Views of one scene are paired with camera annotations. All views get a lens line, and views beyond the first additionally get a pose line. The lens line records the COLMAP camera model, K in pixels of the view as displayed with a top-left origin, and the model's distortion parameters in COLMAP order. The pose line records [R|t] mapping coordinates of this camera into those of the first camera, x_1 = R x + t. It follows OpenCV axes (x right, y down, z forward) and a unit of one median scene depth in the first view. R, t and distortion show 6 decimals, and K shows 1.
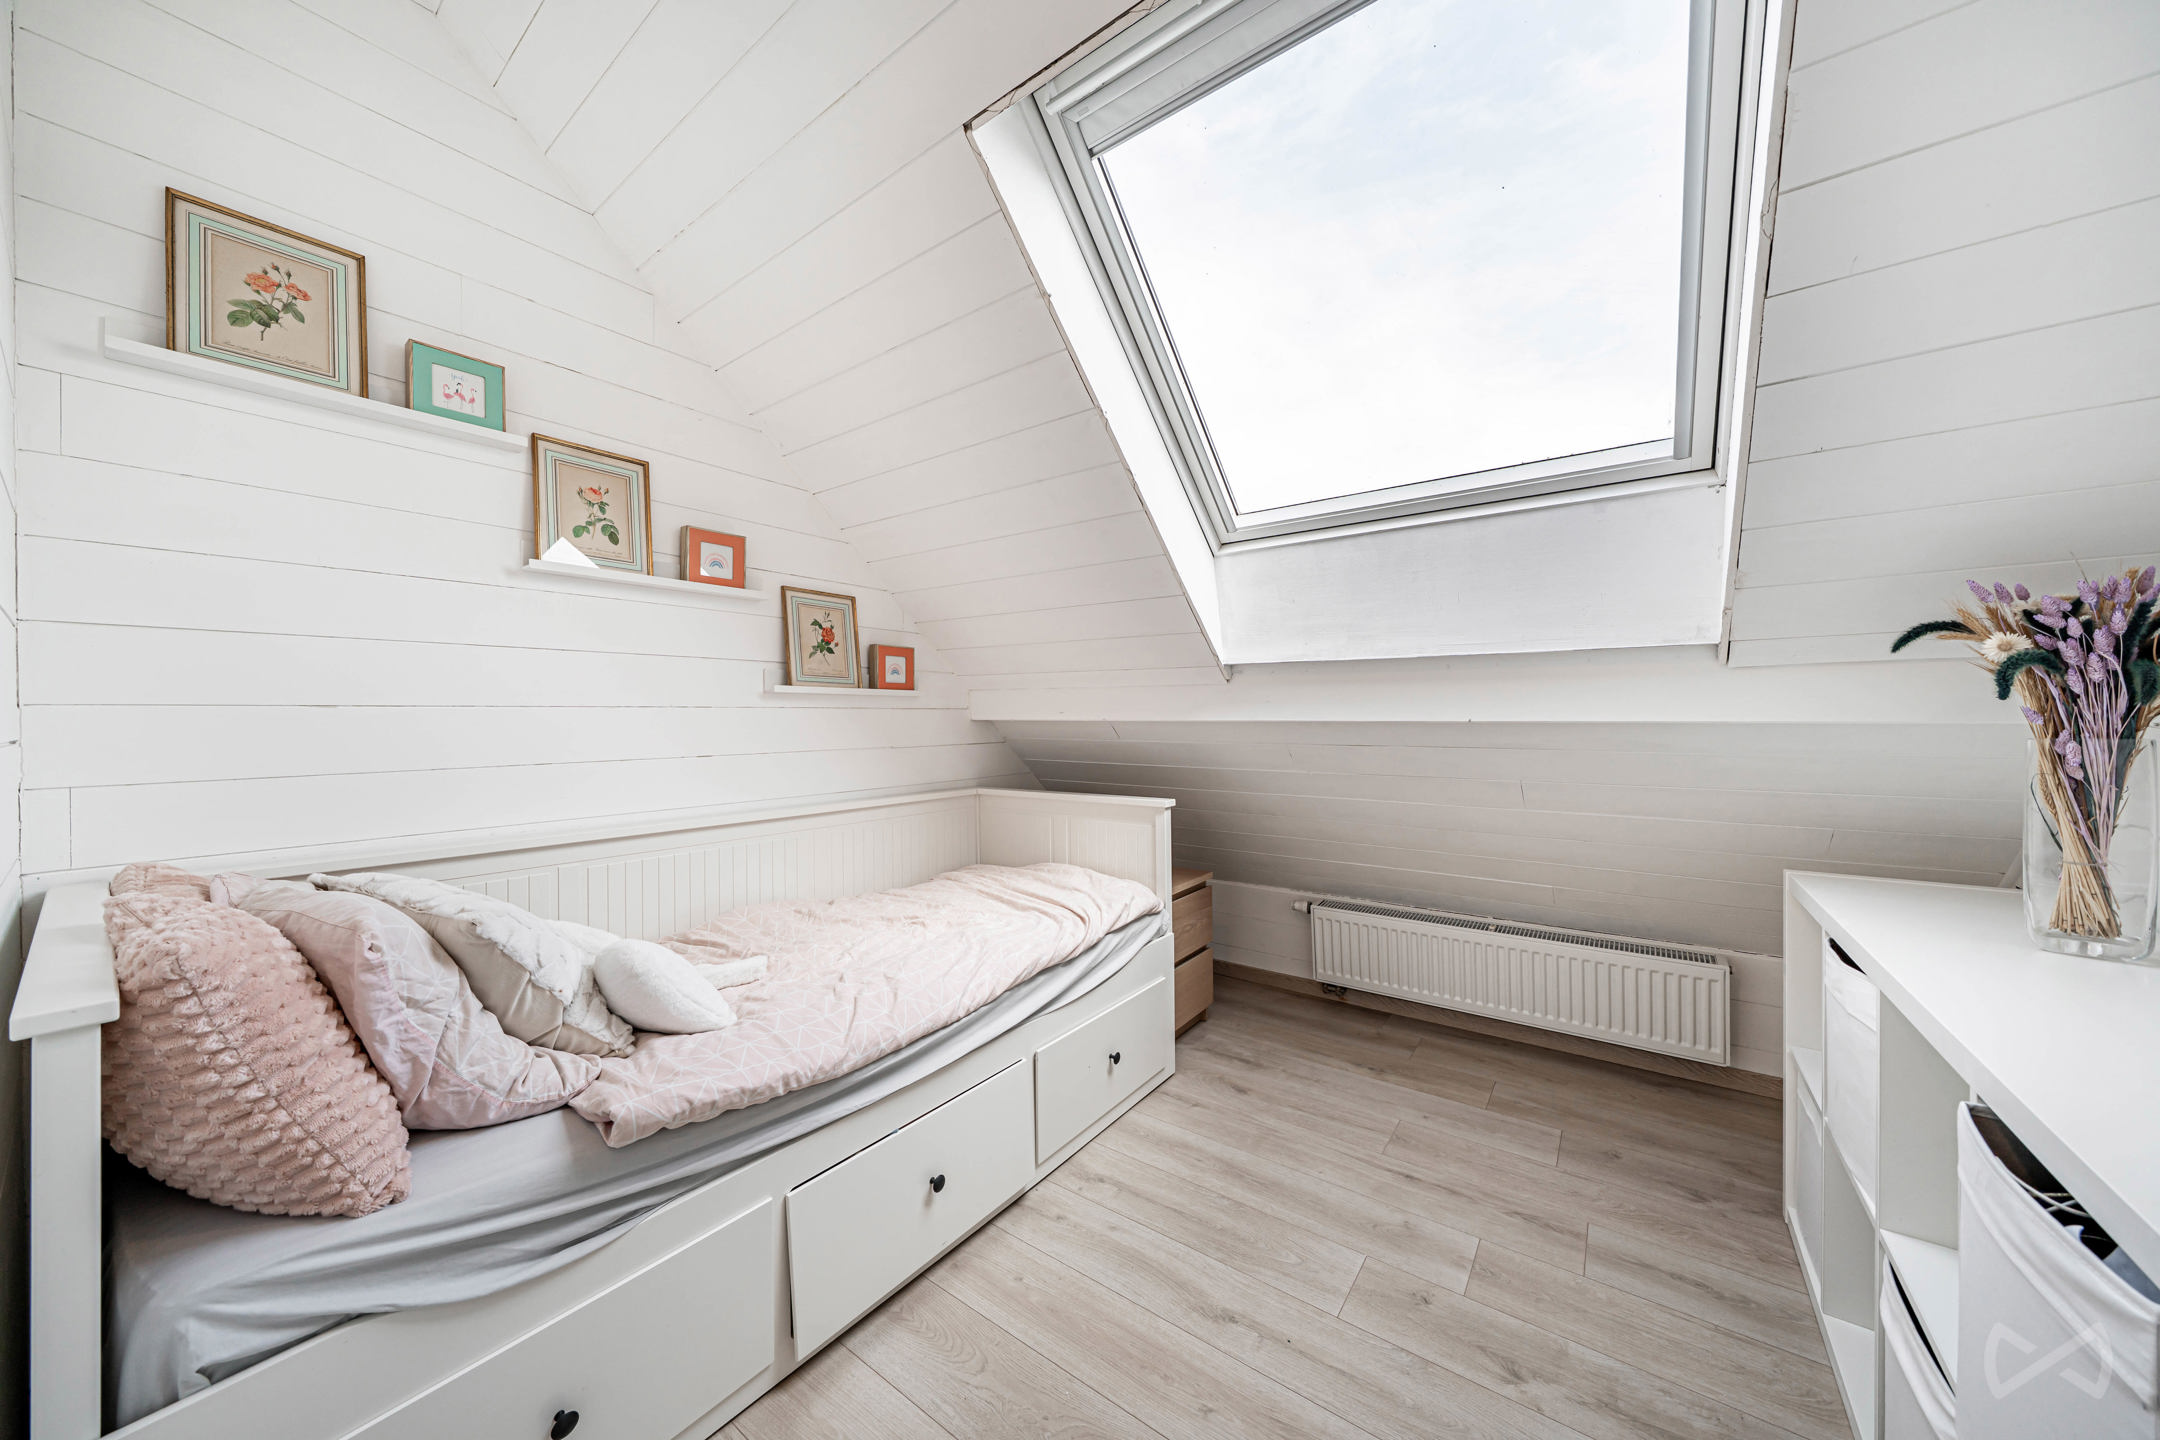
lens RADIAL K [[749.7, 0, 1093.8], [0, 749.7, 721.6], [0, 0, 1]] dist [-0.001095, -0.000018]
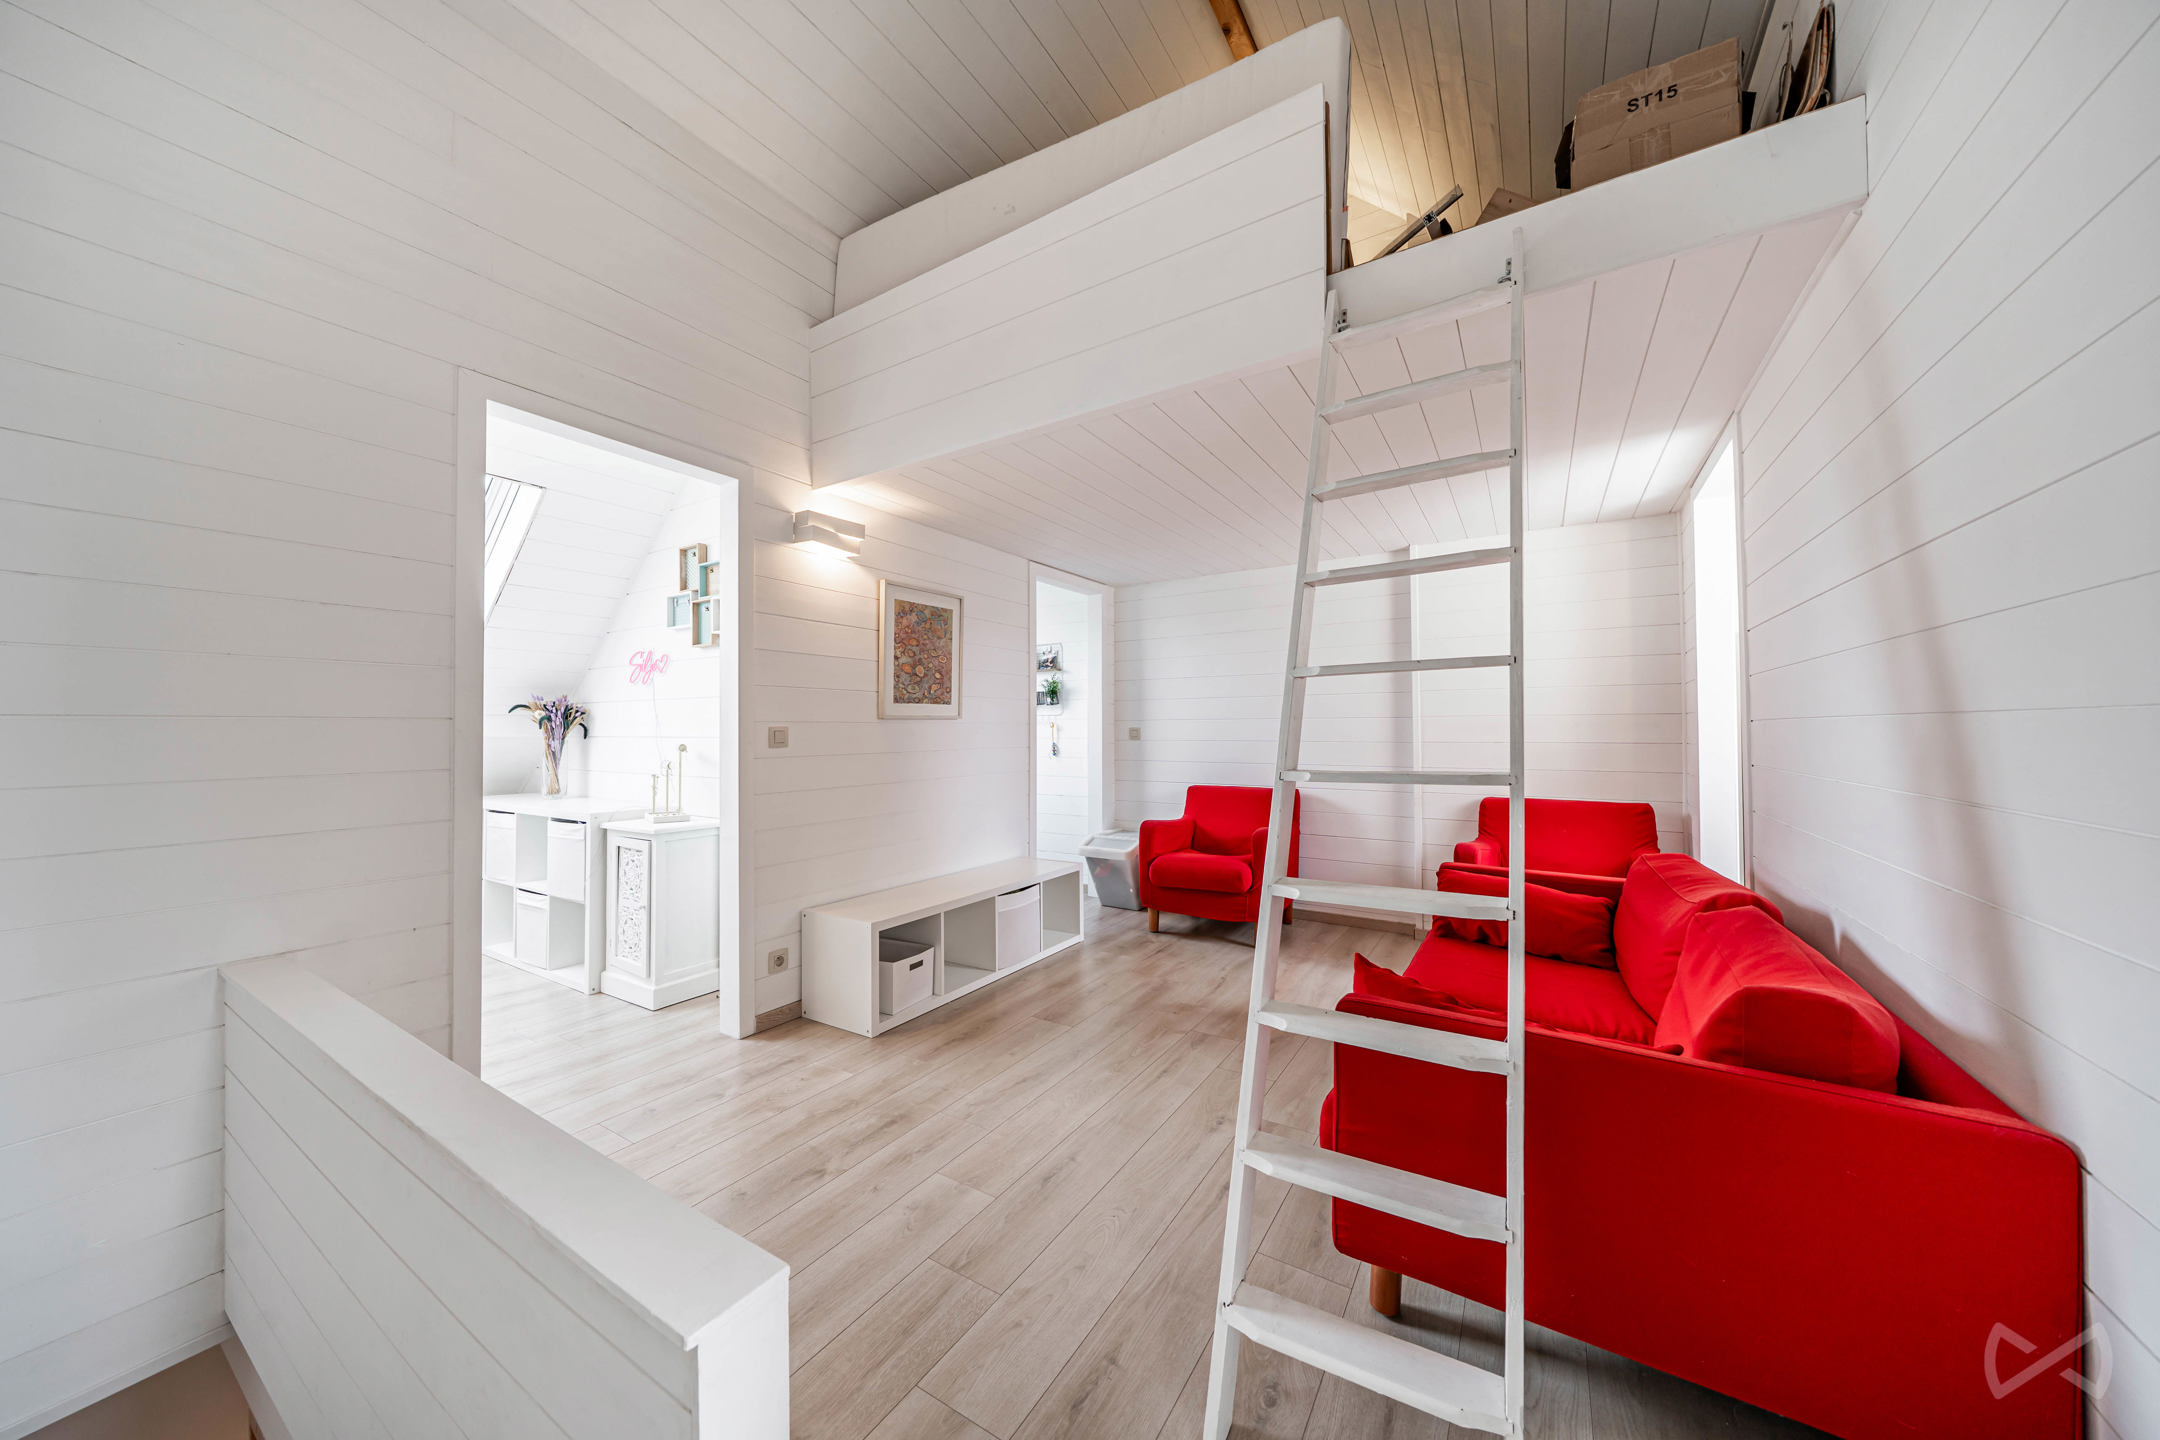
lens RADIAL K [[749.7, 0, 1075.8], [0, 749.7, 722.0], [0, 0, 1]] dist [-0.001095, -0.000018]
pose [[-0.092443, 0.007051, 0.995693, -2.508111], [0.003792, 0.999970, -0.006730, -0.030117], [-0.995711, 0.003154, -0.092467, -1.176413]]
